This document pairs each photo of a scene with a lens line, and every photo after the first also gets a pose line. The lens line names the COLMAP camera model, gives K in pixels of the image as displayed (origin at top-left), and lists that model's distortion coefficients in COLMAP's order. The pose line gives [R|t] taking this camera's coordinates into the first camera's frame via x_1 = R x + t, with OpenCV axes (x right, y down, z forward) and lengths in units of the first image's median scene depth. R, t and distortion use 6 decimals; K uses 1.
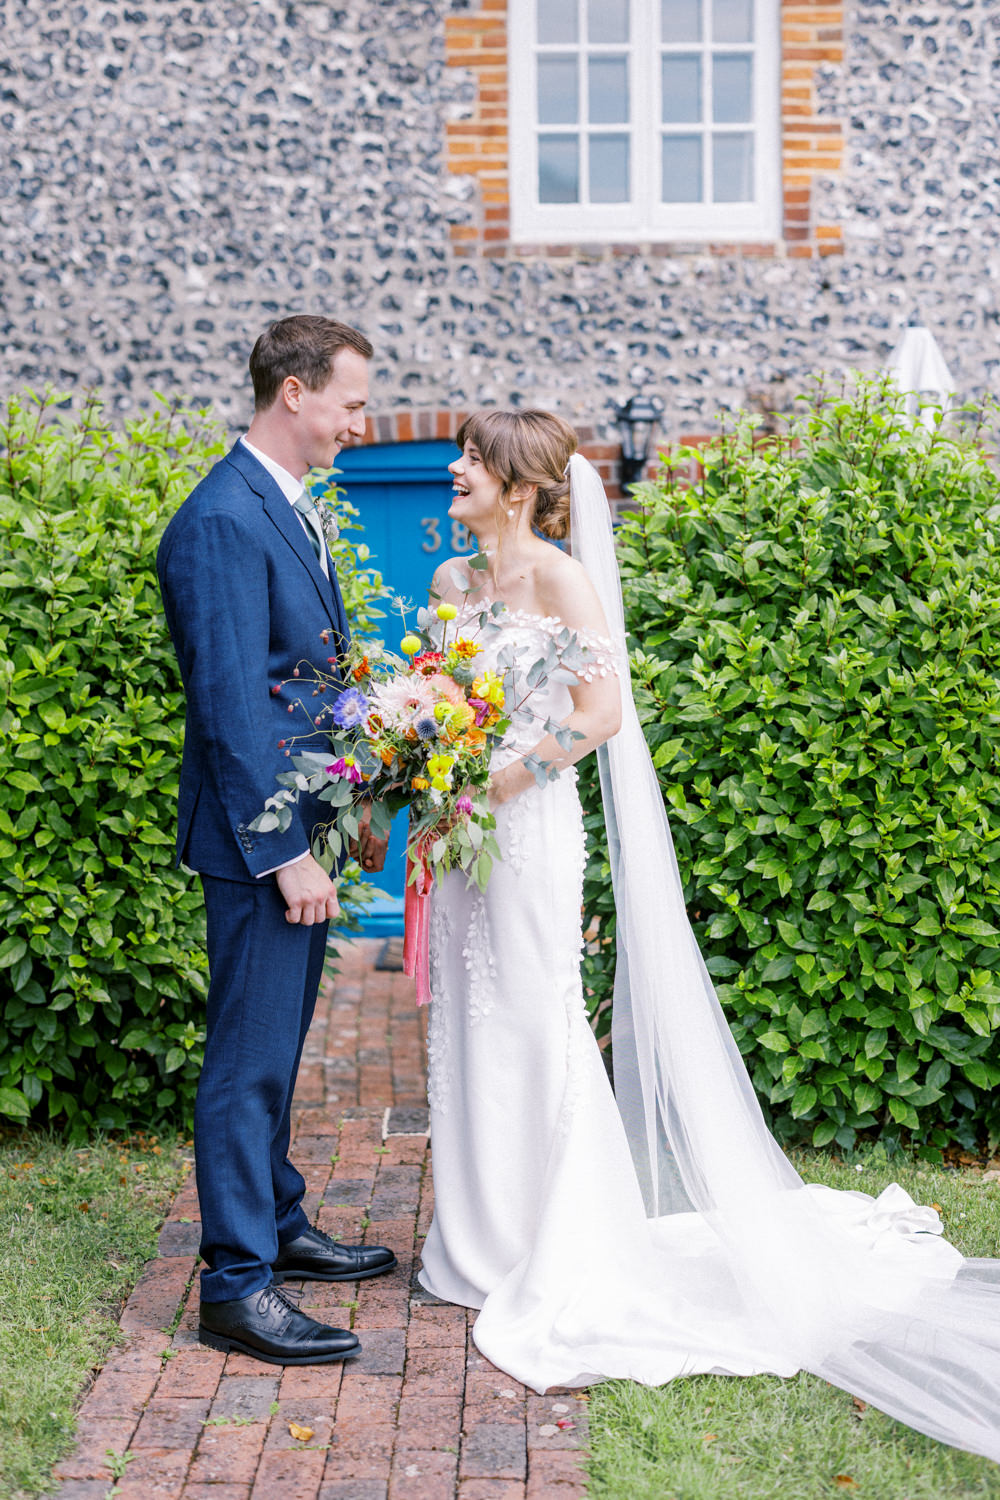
lens RADIAL K [[2555.6, 0, 464.9], [0, 2555.6, 674.8], [0, 0, 1]] dist [-0.005713, -0.028836]
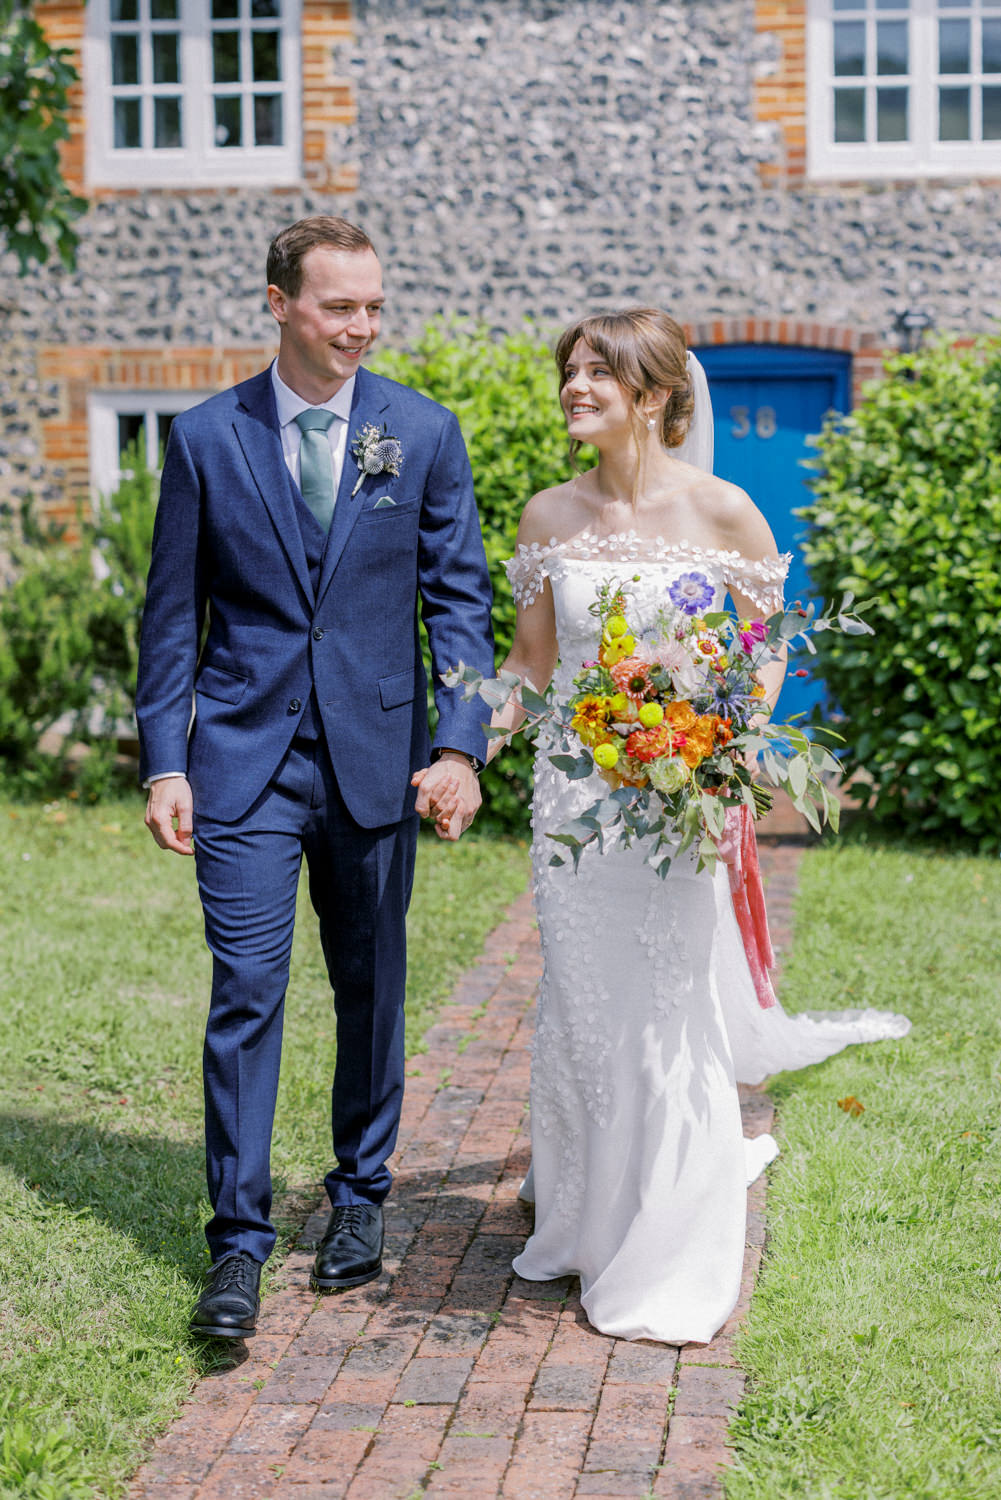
lens RADIAL K [[2555.6, 0, 465.4], [0, 2555.6, 674.8], [0, 0, 1]] dist [-0.005713, -0.028836]
pose [[0.991476, 0.015613, -0.129348, 0.017129], [-0.010167, 0.999038, 0.042660, 0.014609], [0.129889, -0.040981, 0.990681, -0.220870]]
